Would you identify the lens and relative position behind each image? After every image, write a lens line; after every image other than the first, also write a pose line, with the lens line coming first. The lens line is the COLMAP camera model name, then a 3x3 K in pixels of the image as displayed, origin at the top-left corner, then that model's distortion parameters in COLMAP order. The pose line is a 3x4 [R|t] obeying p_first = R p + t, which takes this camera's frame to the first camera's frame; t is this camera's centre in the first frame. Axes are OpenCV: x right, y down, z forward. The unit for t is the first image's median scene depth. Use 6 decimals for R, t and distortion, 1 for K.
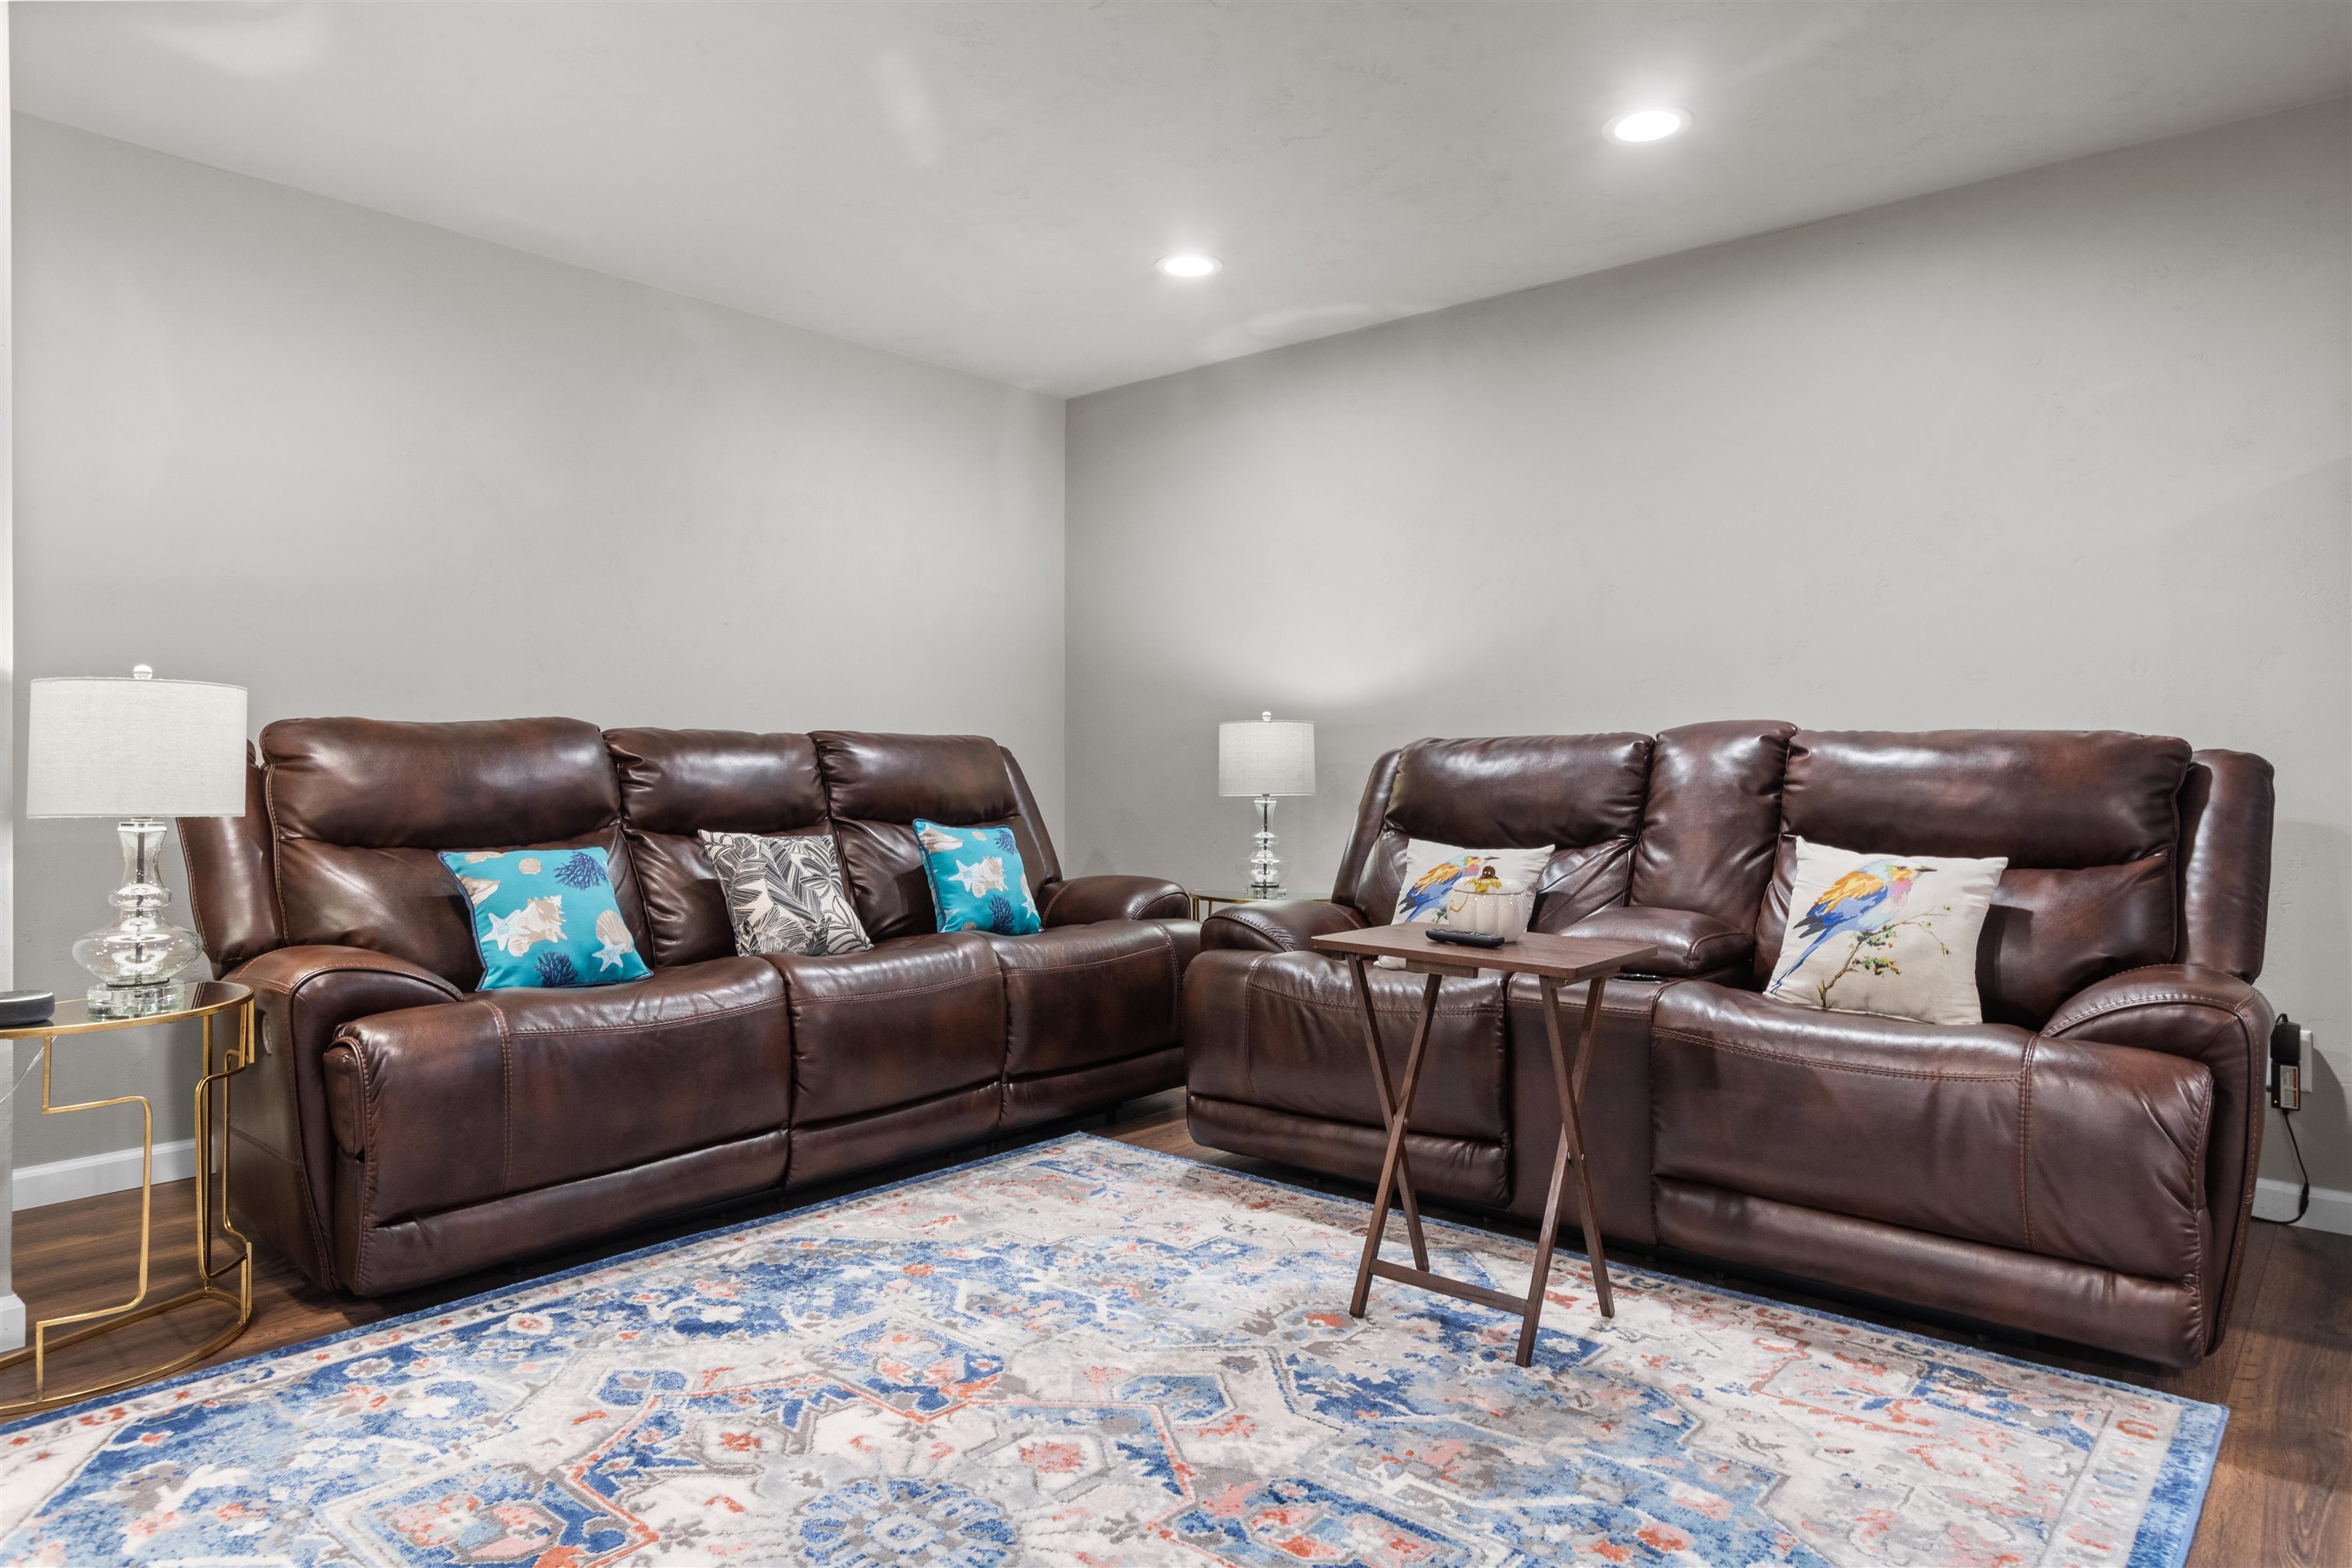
lens RADIAL K [[1433.5, 0, 1176.0], [0, 1433.5, 784.0], [0, 0, 1]] dist [-0.000790, -0.000345]
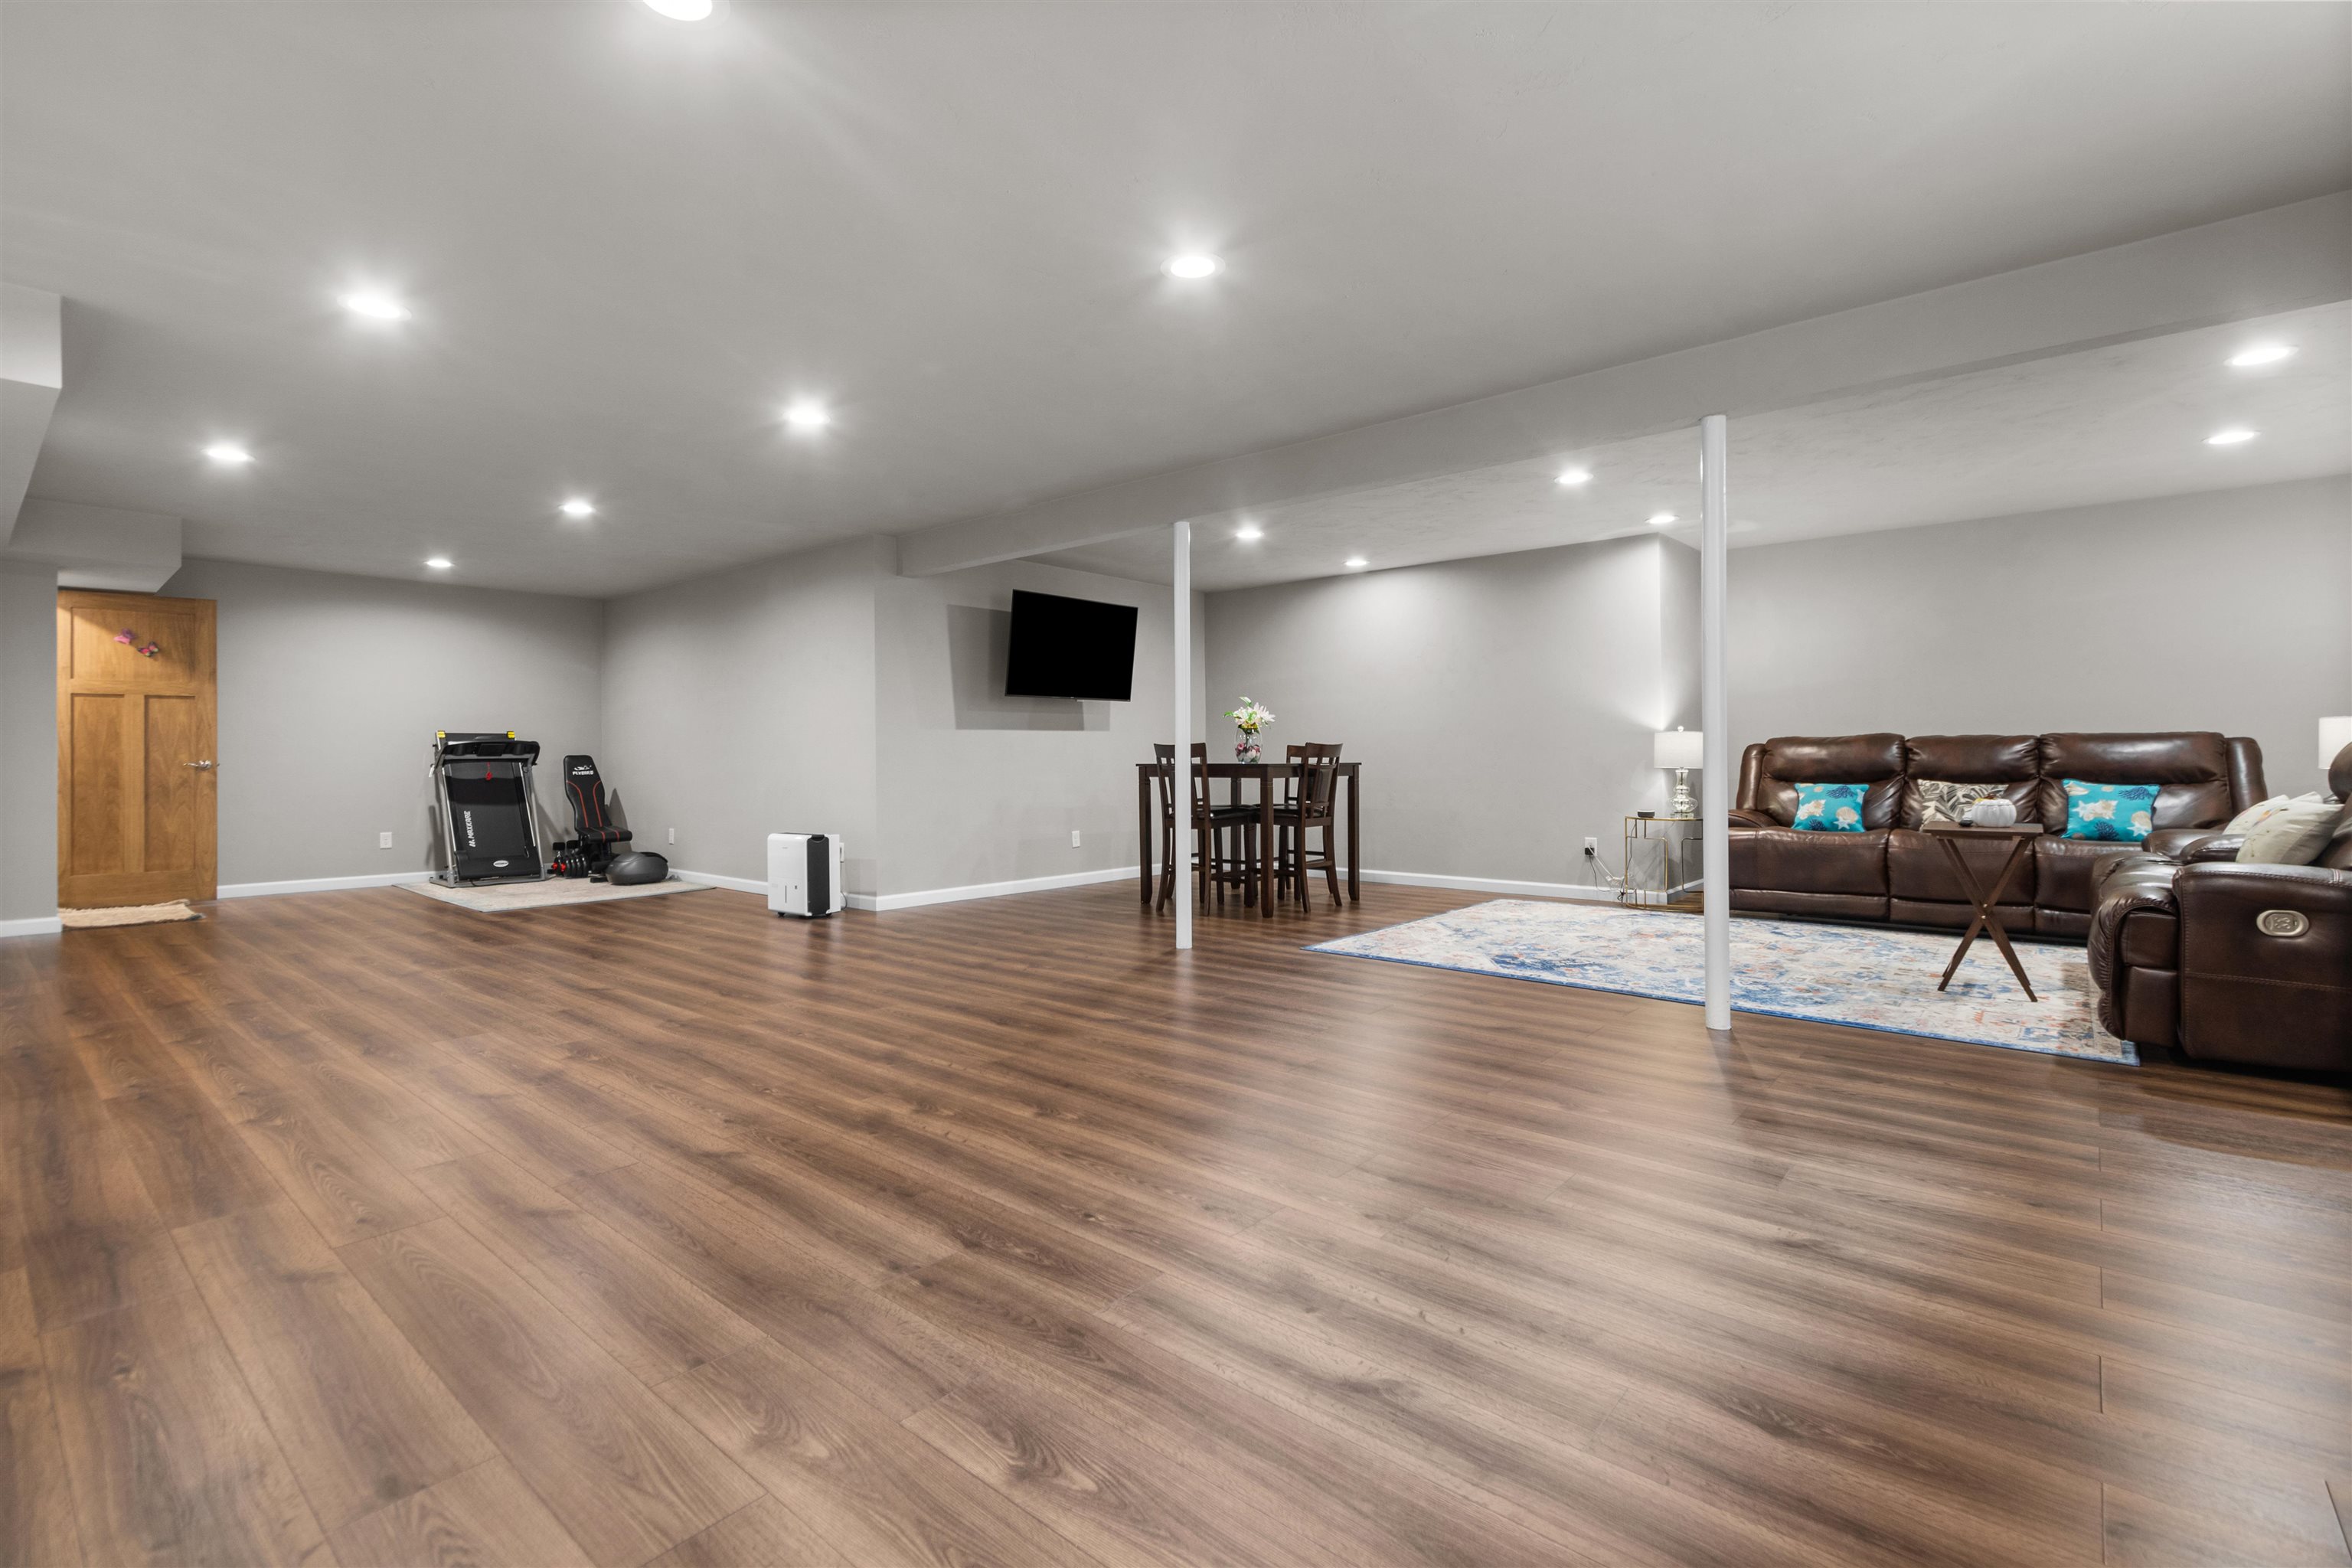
lens RADIAL K [[1087.1, 0, 1165.1], [0, 1087.1, 759.3], [0, 0, 1]] dist [0.012515, -0.000917]
pose [[-0.004528, -0.010272, -0.999937, 1.709120], [-0.012802, 0.999866, -0.010213, 0.037382], [0.999908, 0.012755, -0.004659, -0.274084]]
